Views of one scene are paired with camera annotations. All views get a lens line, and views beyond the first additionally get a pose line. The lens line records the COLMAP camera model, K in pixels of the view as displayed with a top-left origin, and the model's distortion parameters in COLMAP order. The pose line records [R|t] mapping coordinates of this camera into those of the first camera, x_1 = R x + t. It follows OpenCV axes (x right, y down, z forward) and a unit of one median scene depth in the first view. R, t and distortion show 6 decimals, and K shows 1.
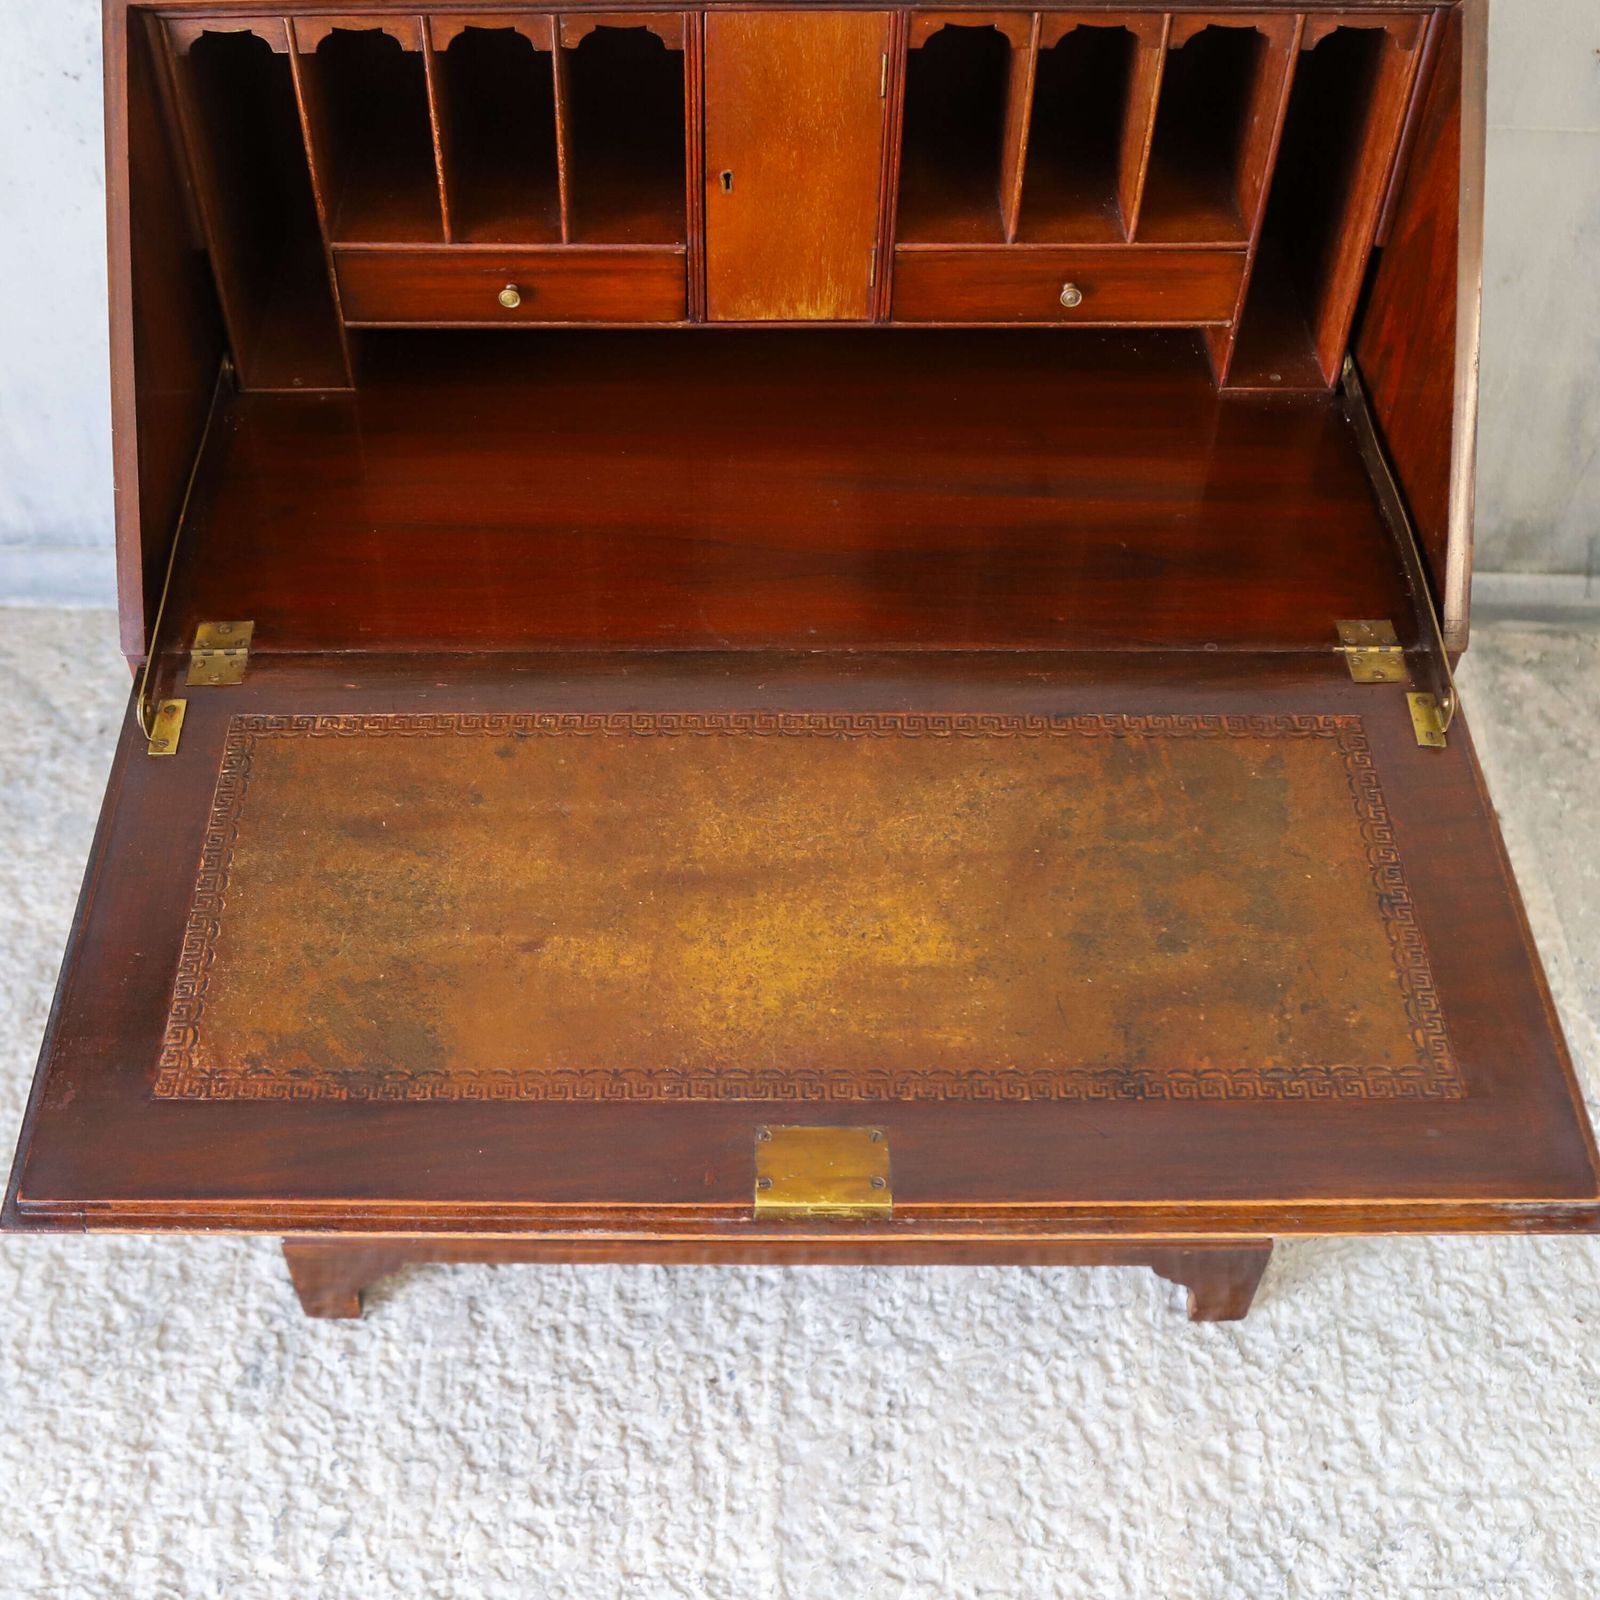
lens RADIAL K [[2024.8, 0, 711.4], [0, 2024.8, 838.9], [0, 0, 1]] dist [-0.115774, 0.088221]
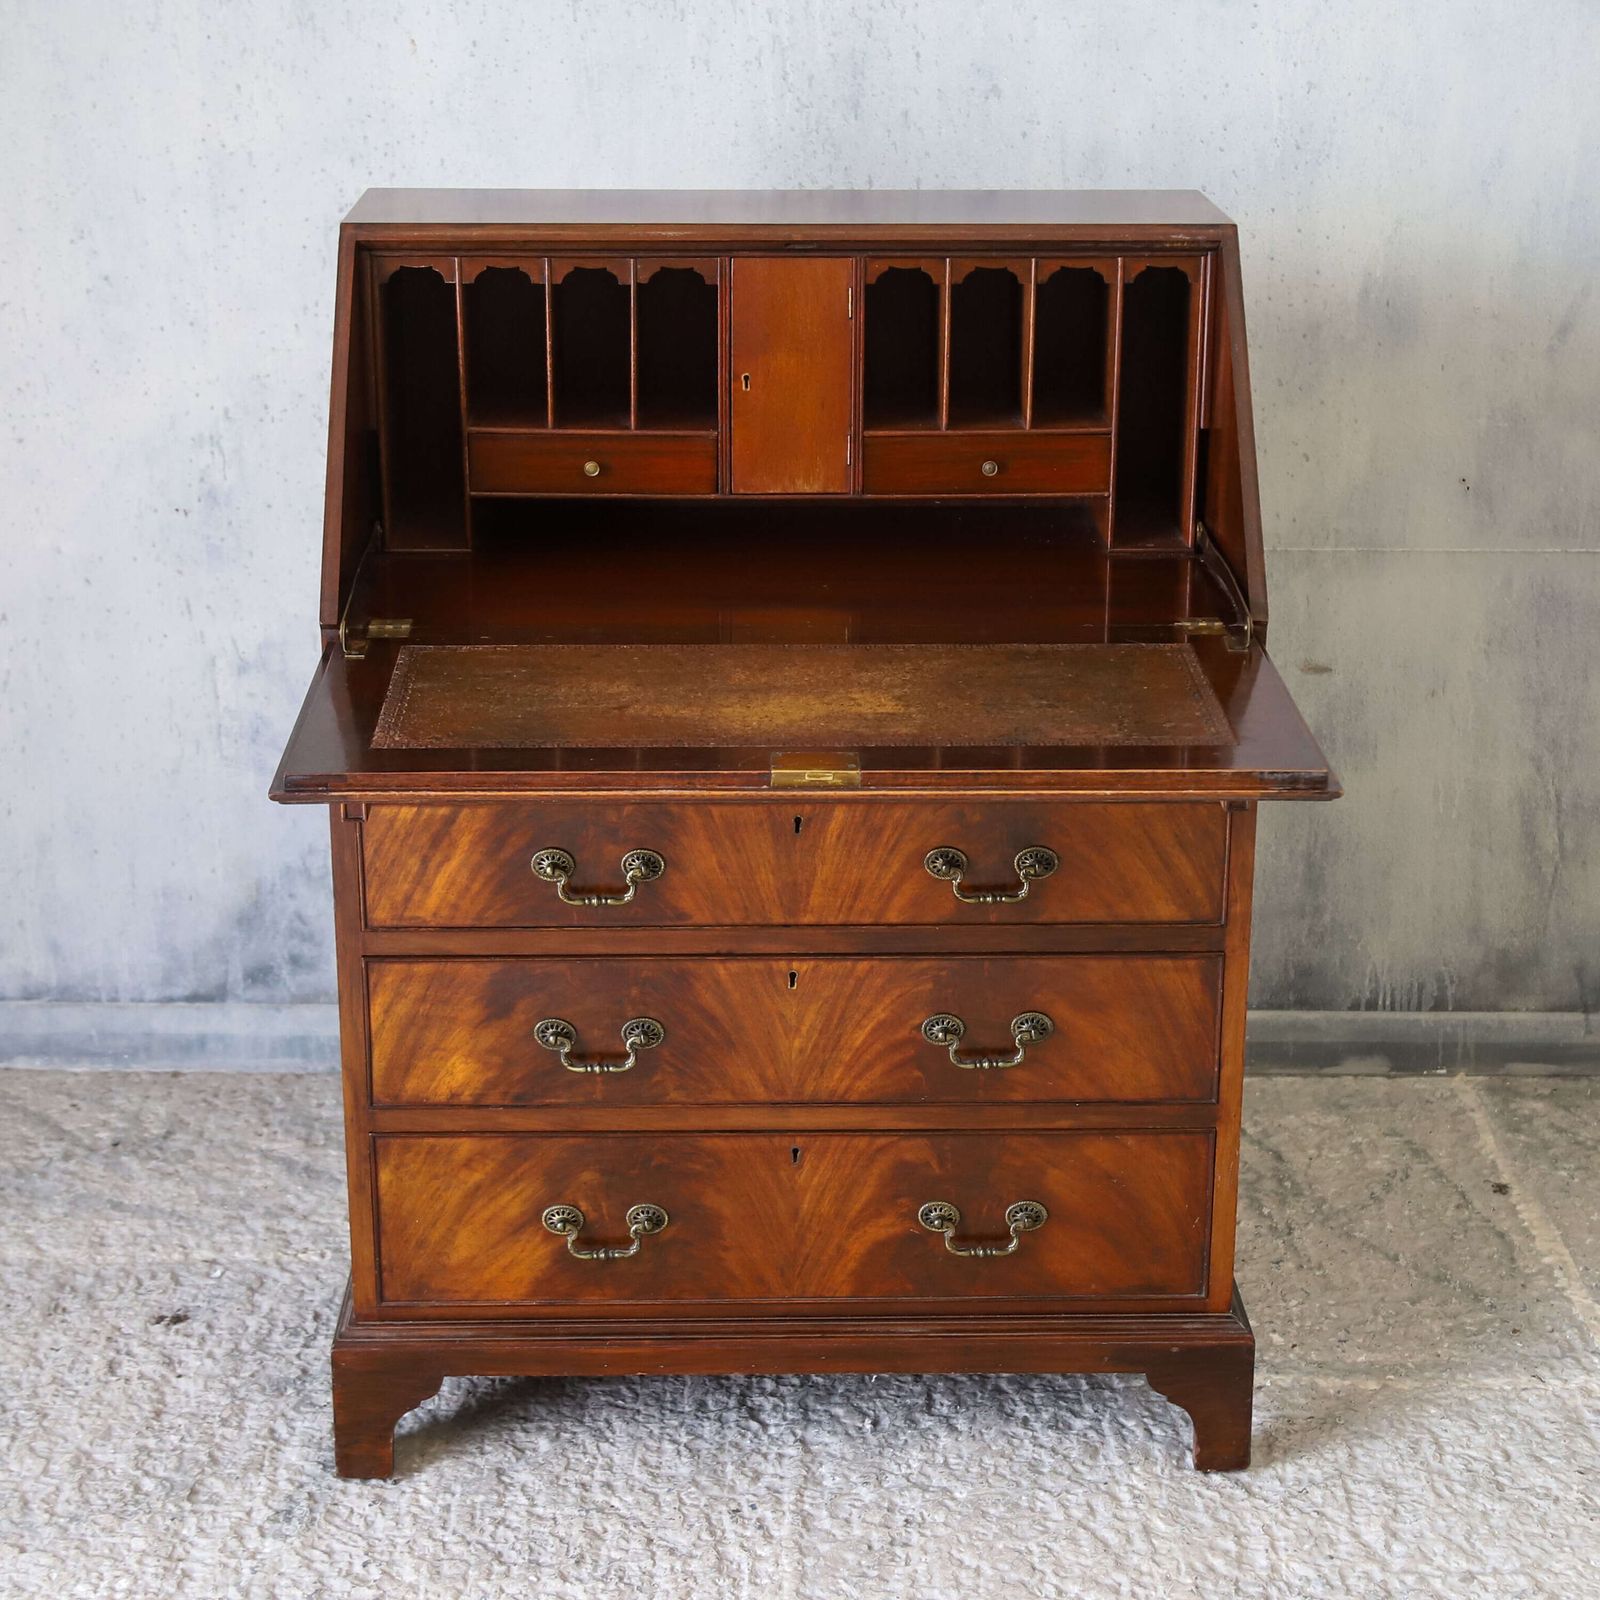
lens RADIAL K [[3158.8, 0, 800.0], [0, 3158.8, 800.0], [0, 0, 1]] dist [0.028943, 0.099236]
pose [[0.999475, 0.001282, 0.032382, -0.019771], [0.015317, 0.861874, -0.506891, 0.802092], [-0.028558, 0.507121, 0.861402, -0.604563]]
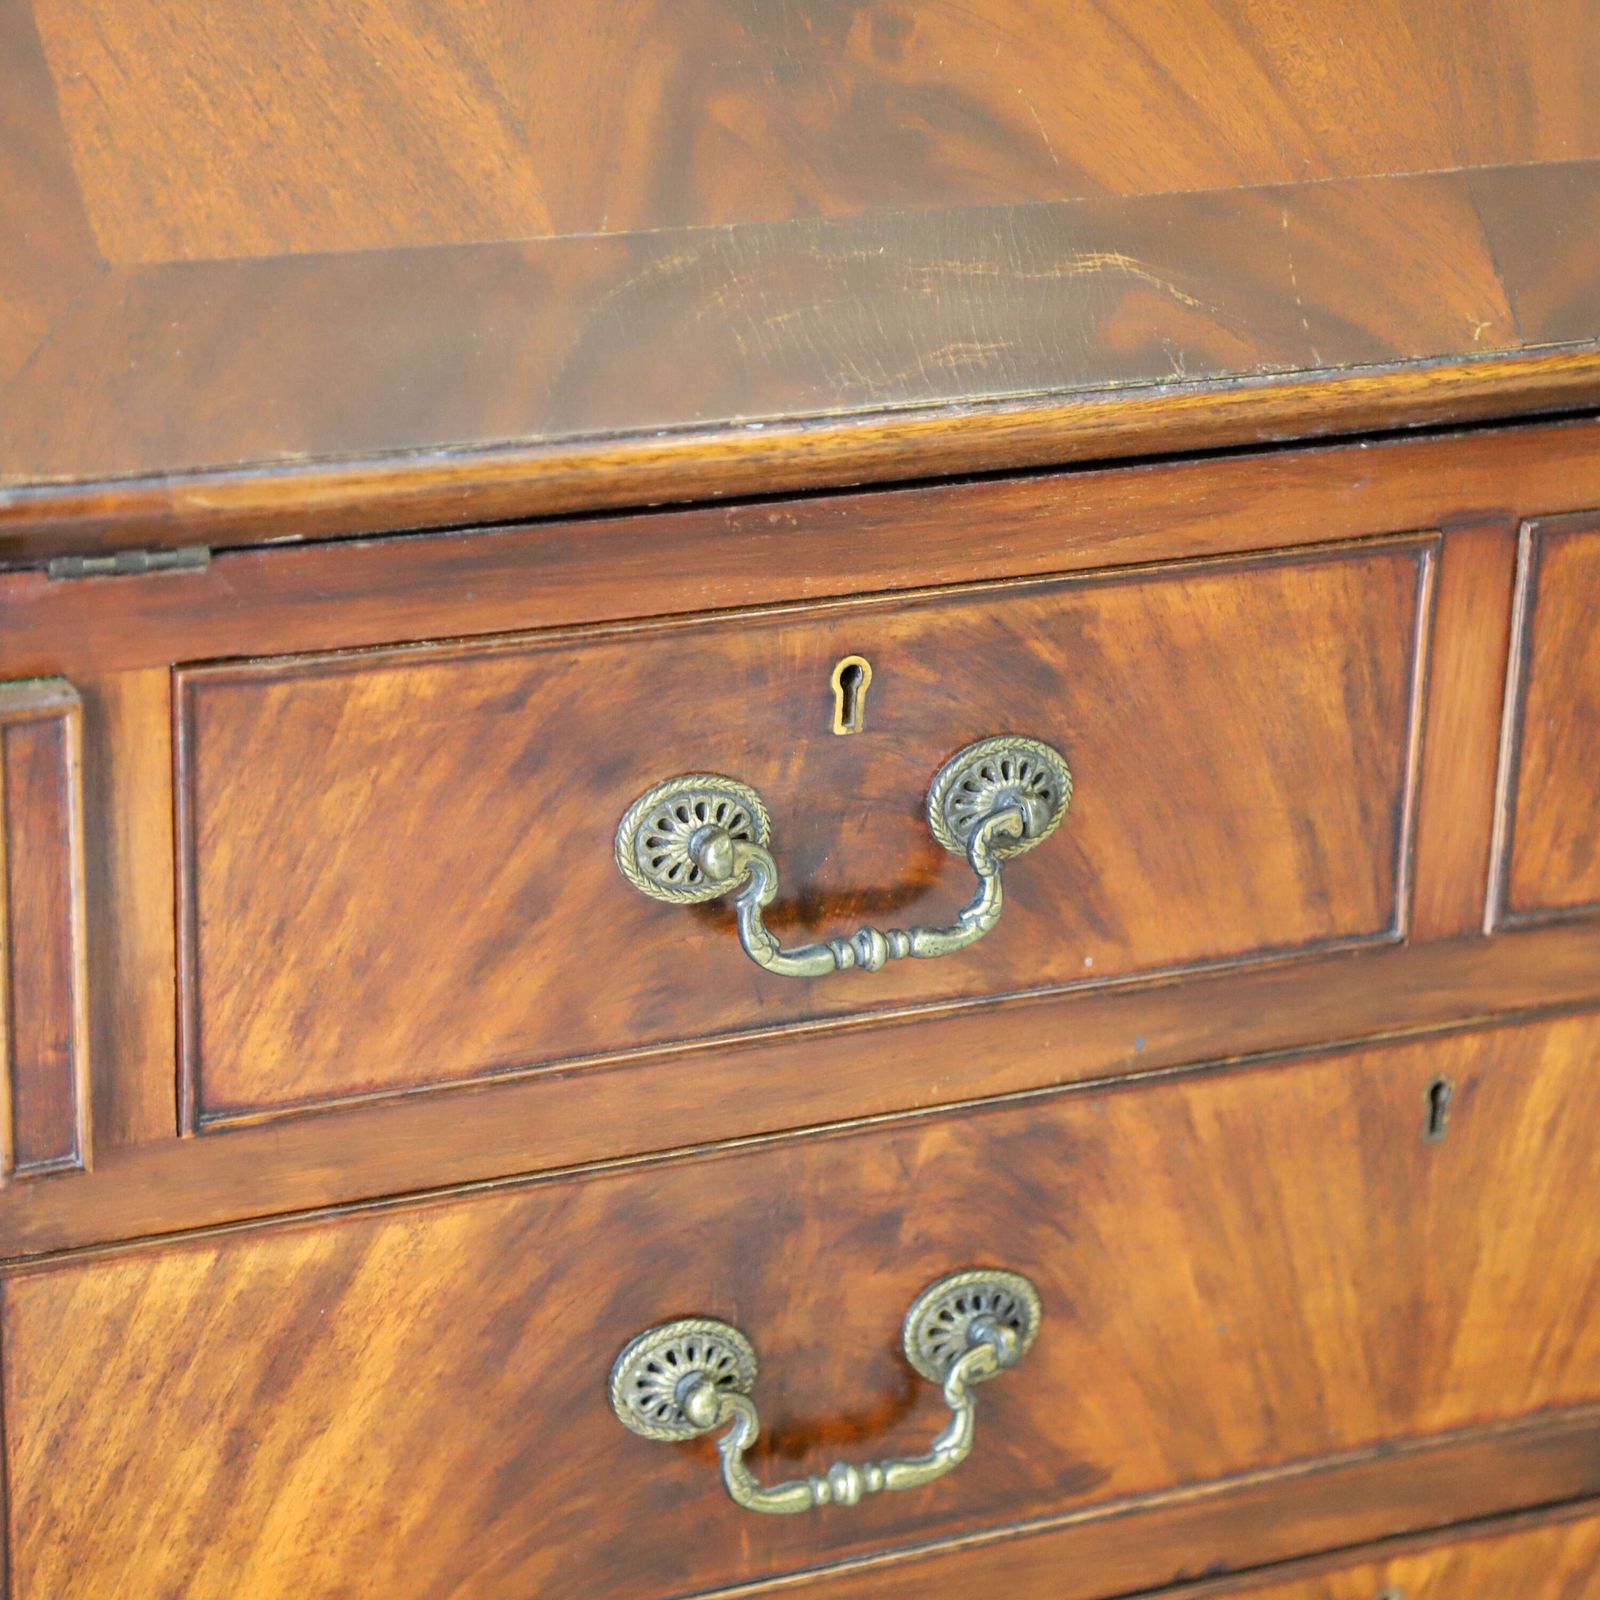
lens RADIAL K [[4509.9, 0, 800.0], [0, 4509.9, 800.0], [0, 0, 1]] dist [0.205276, 0.791661]
pose [[0.889366, -0.111450, 0.443403, -0.346954], [0.318843, 0.846267, -0.426816, 0.221883], [-0.327669, 0.520971, 0.788176, 0.254114]]
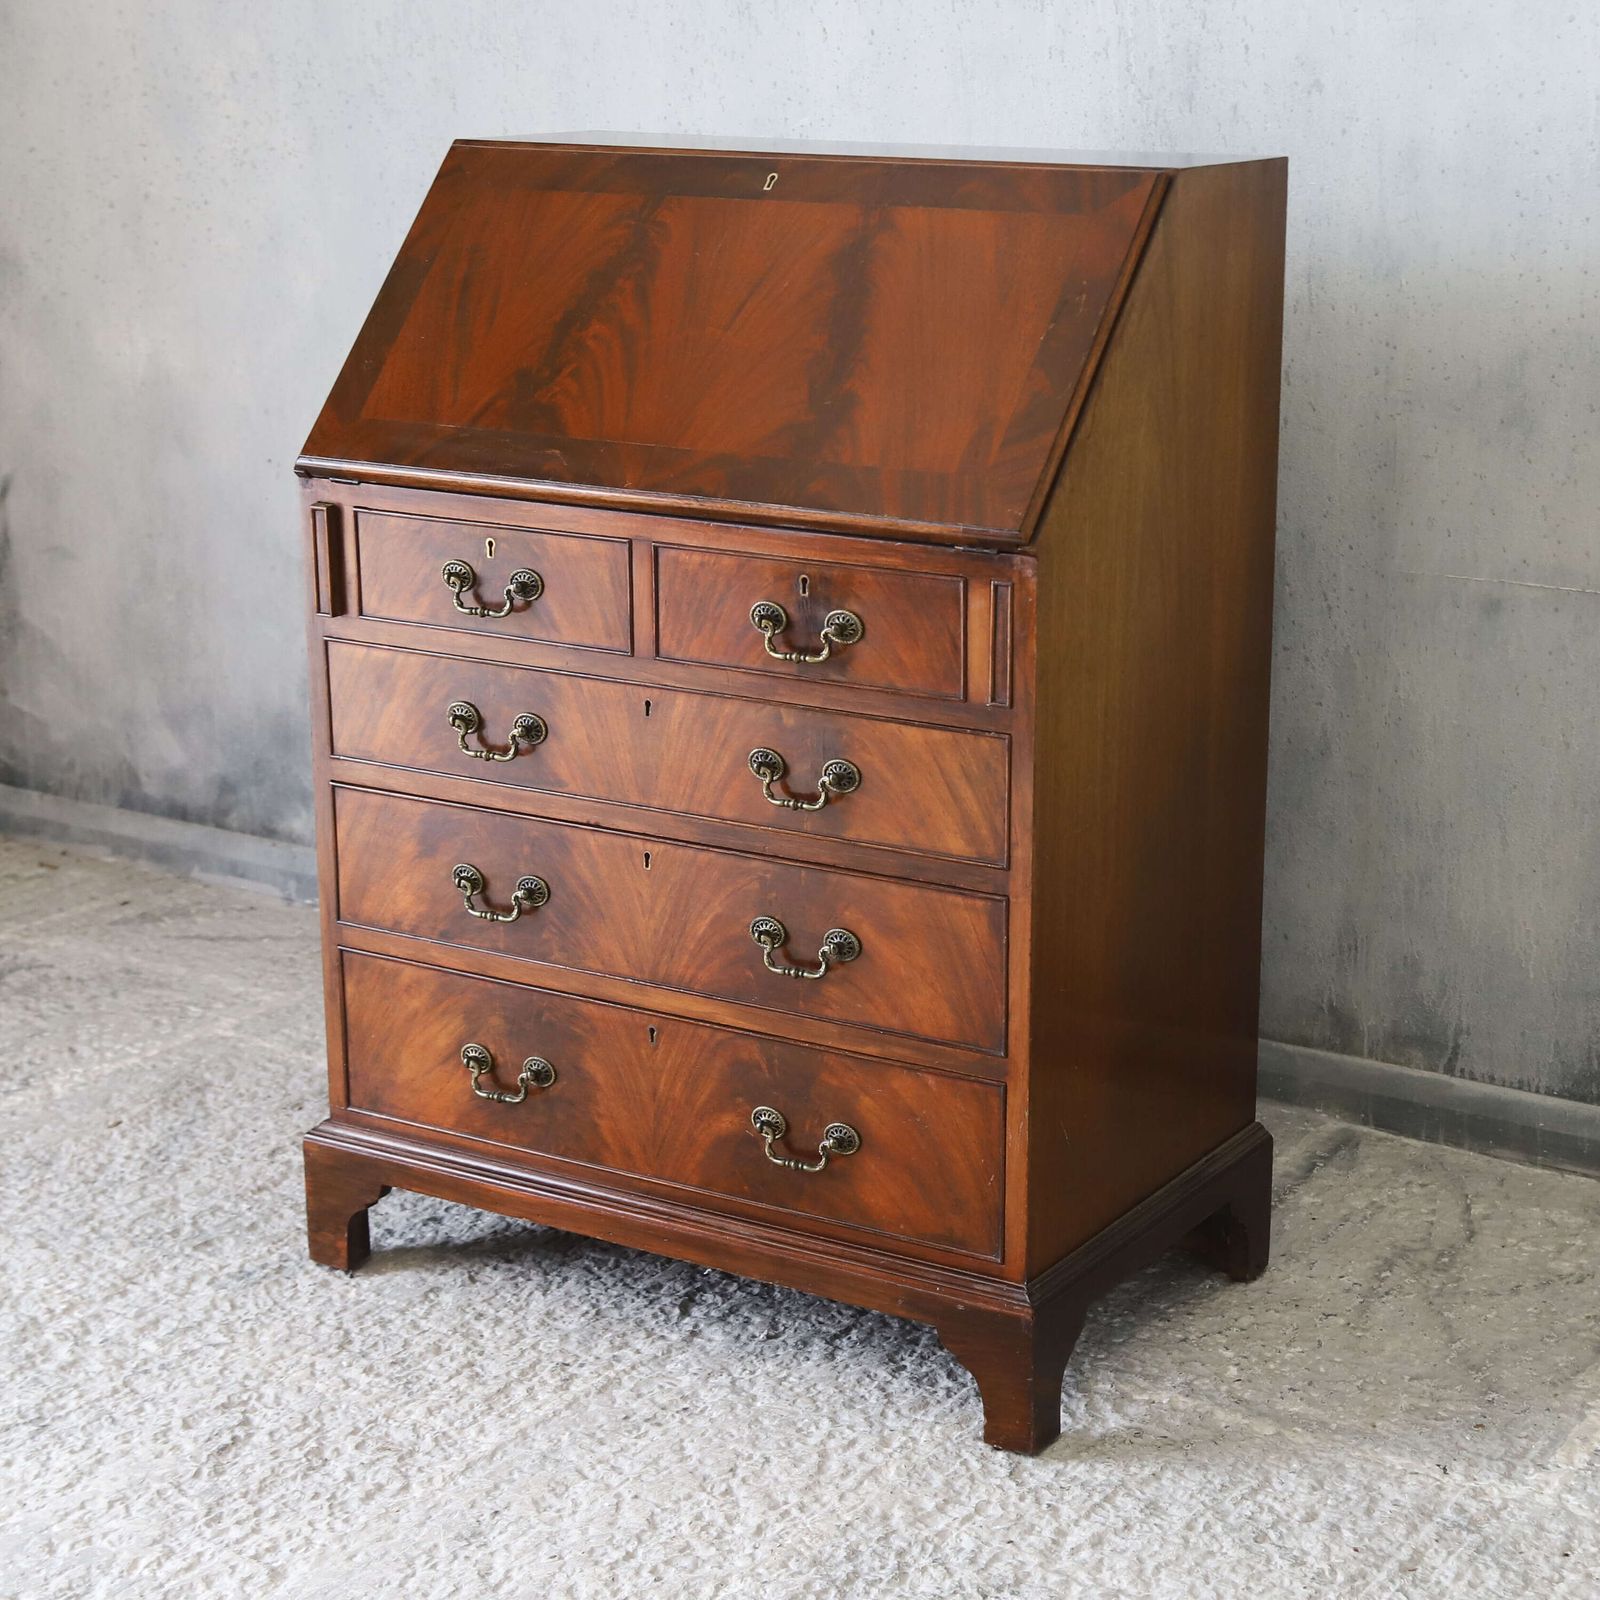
lens RADIAL K [[3138.4, 0, 899.3], [0, 3138.4, 824.1], [0, 0, 1]] dist [0.033623, 0.187295]
pose [[0.861025, 0.144421, -0.487626, 0.966145], [-0.391008, 0.801100, -0.453158, 0.754618], [0.325191, 0.580846, 0.746237, -0.384941]]
